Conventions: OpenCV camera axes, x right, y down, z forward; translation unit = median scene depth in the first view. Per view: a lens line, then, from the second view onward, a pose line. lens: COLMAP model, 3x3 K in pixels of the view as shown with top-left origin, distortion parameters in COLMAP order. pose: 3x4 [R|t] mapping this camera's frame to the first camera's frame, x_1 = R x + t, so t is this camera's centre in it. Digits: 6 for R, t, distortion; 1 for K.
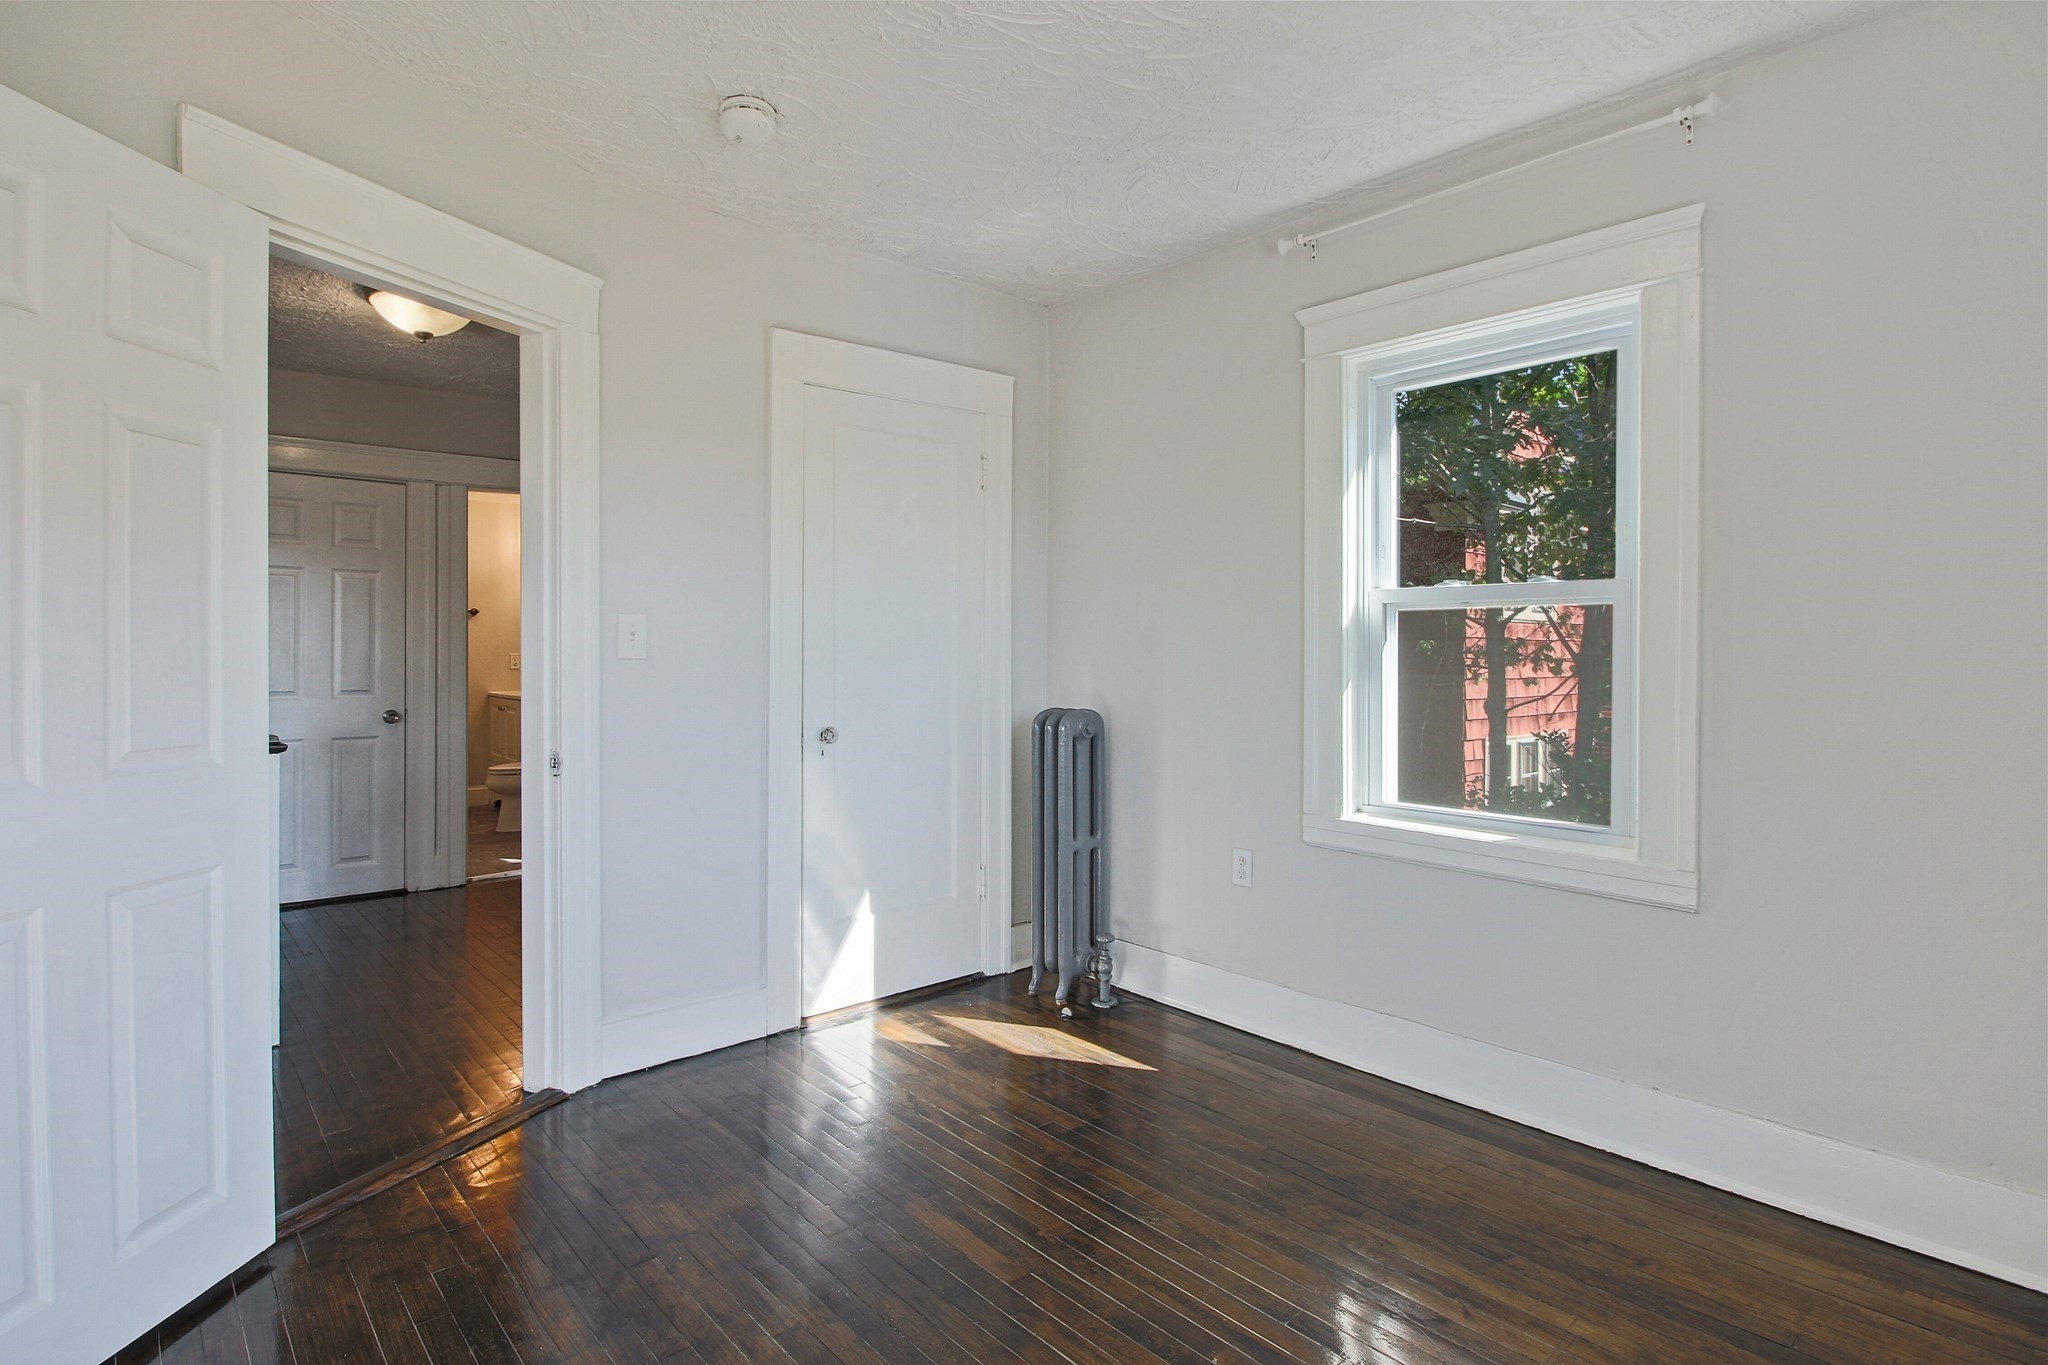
lens RADIAL K [[1051.1, 0, 1022.9], [0, 1051.1, 667.7], [0, 0, 1]] dist [-0.018682, -0.002921]
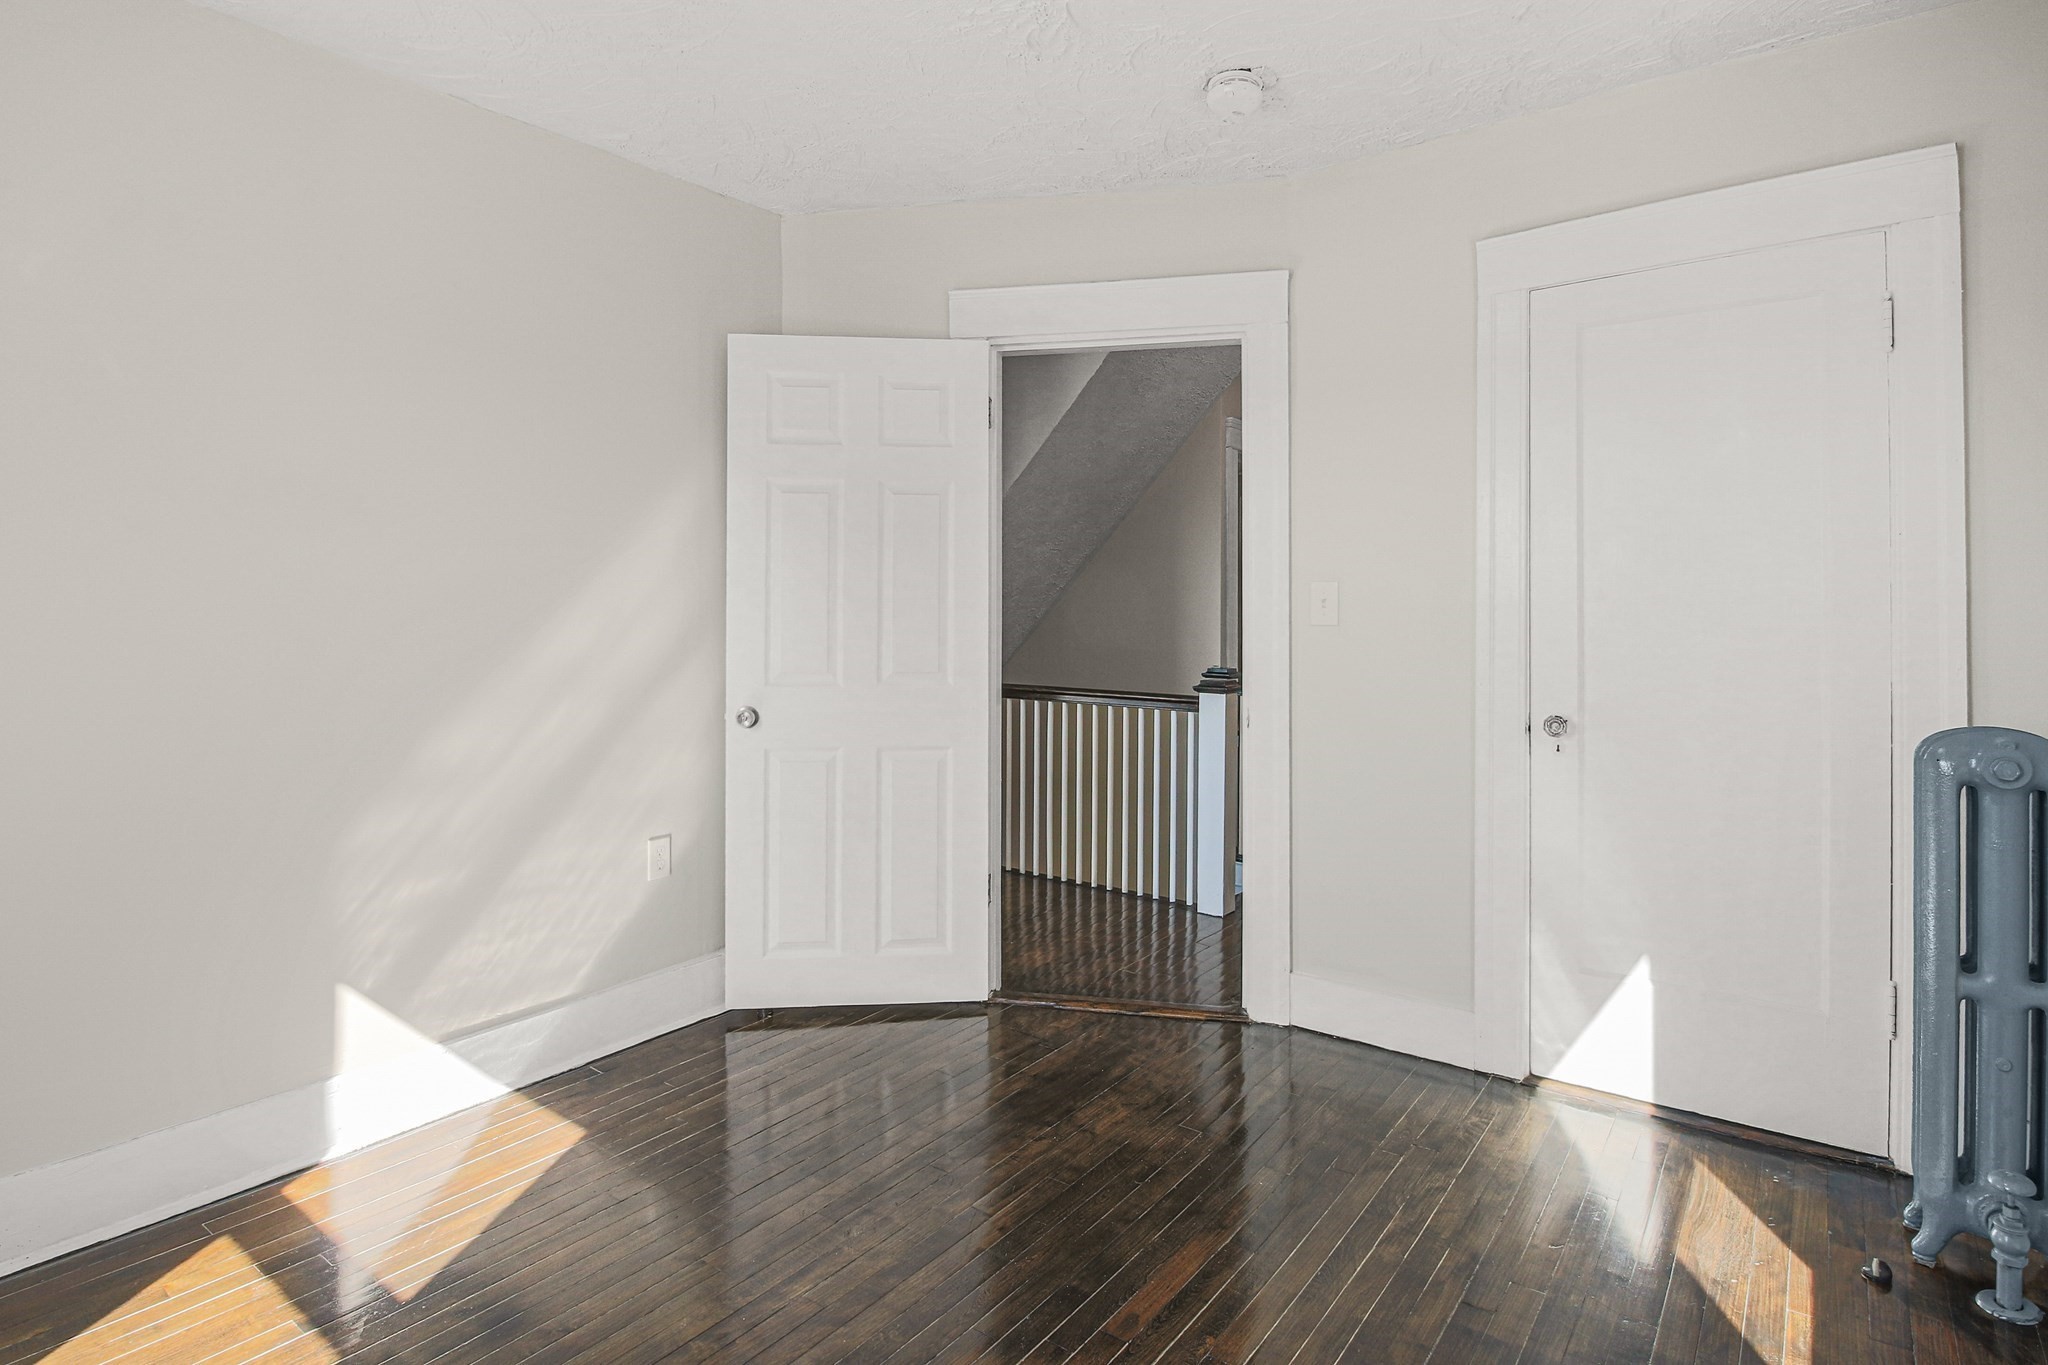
lens RADIAL K [[1051.1, 0, 1001.2], [0, 1051.1, 615.7], [0, 0, 1]] dist [-0.018682, -0.002921]
pose [[0.183130, -0.000001, -0.983089, 0.502714], [-0.022270, 0.999743, -0.004149, -0.005953], [0.982836, 0.022654, 0.183083, 0.443773]]
